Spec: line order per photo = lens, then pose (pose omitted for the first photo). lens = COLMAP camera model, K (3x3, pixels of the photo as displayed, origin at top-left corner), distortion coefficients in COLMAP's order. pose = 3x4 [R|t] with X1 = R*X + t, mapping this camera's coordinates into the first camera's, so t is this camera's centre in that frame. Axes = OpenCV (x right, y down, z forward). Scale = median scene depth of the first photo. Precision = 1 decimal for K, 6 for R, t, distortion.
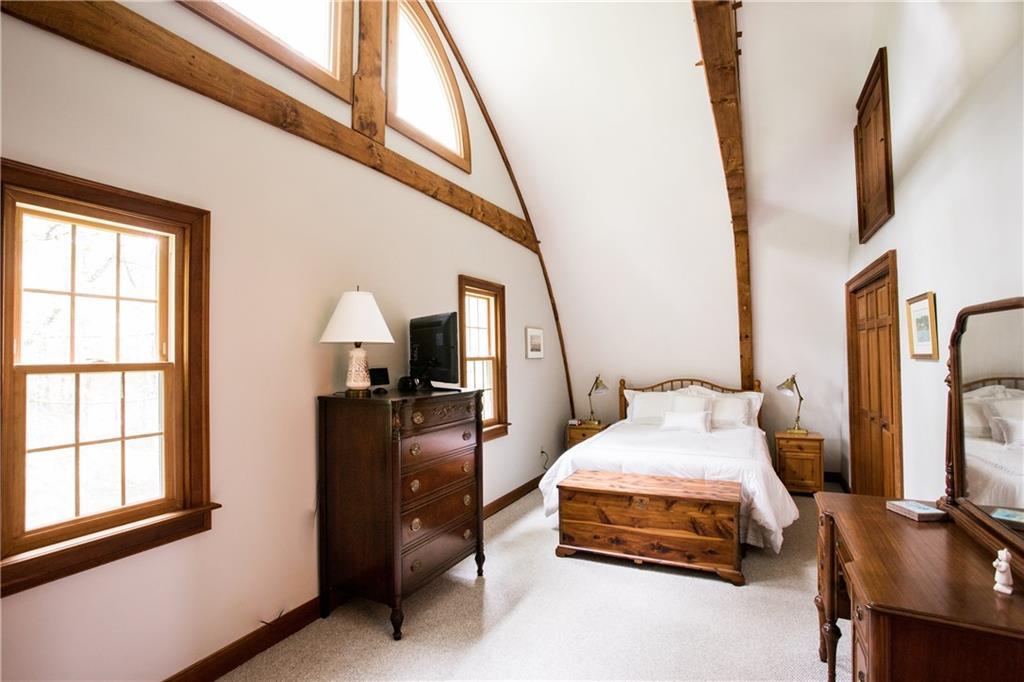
lens RADIAL K [[501.7, 0, 511.0], [0, 501.7, 343.9], [0, 0, 1]] dist [0.006996, 0.001022]
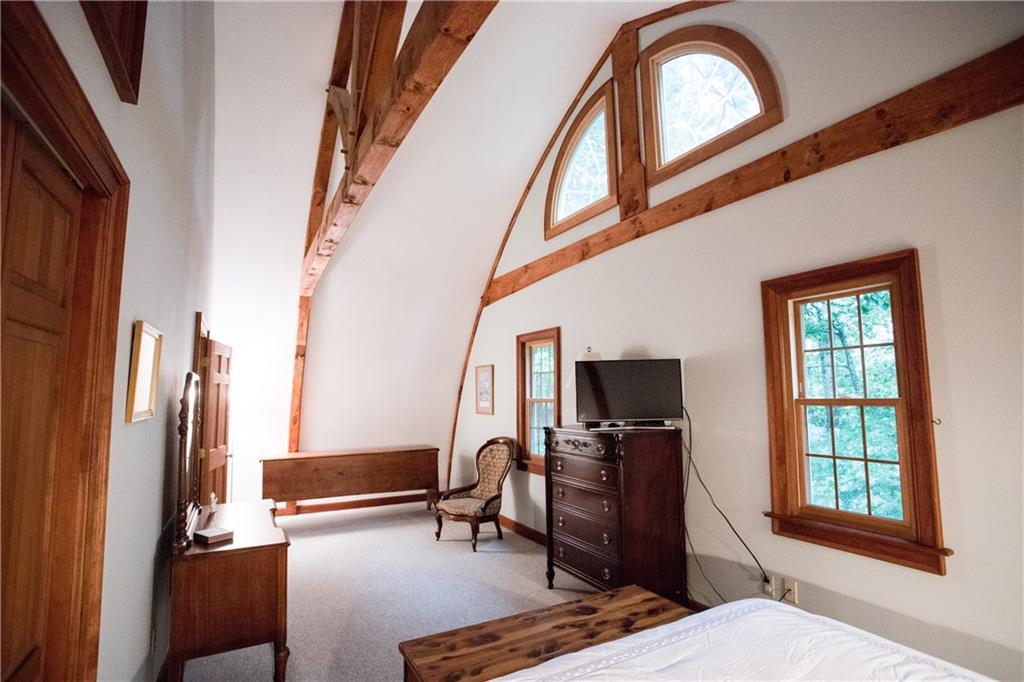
lens RADIAL K [[501.7, 0, 514.8], [0, 501.7, 340.6], [0, 0, 1]] dist [0.006996, 0.001022]
pose [[-0.544767, -0.079235, -0.834836, 0.642133], [0.031713, 0.992867, -0.114928, 0.015320], [0.837988, -0.089084, -0.538369, 1.032080]]
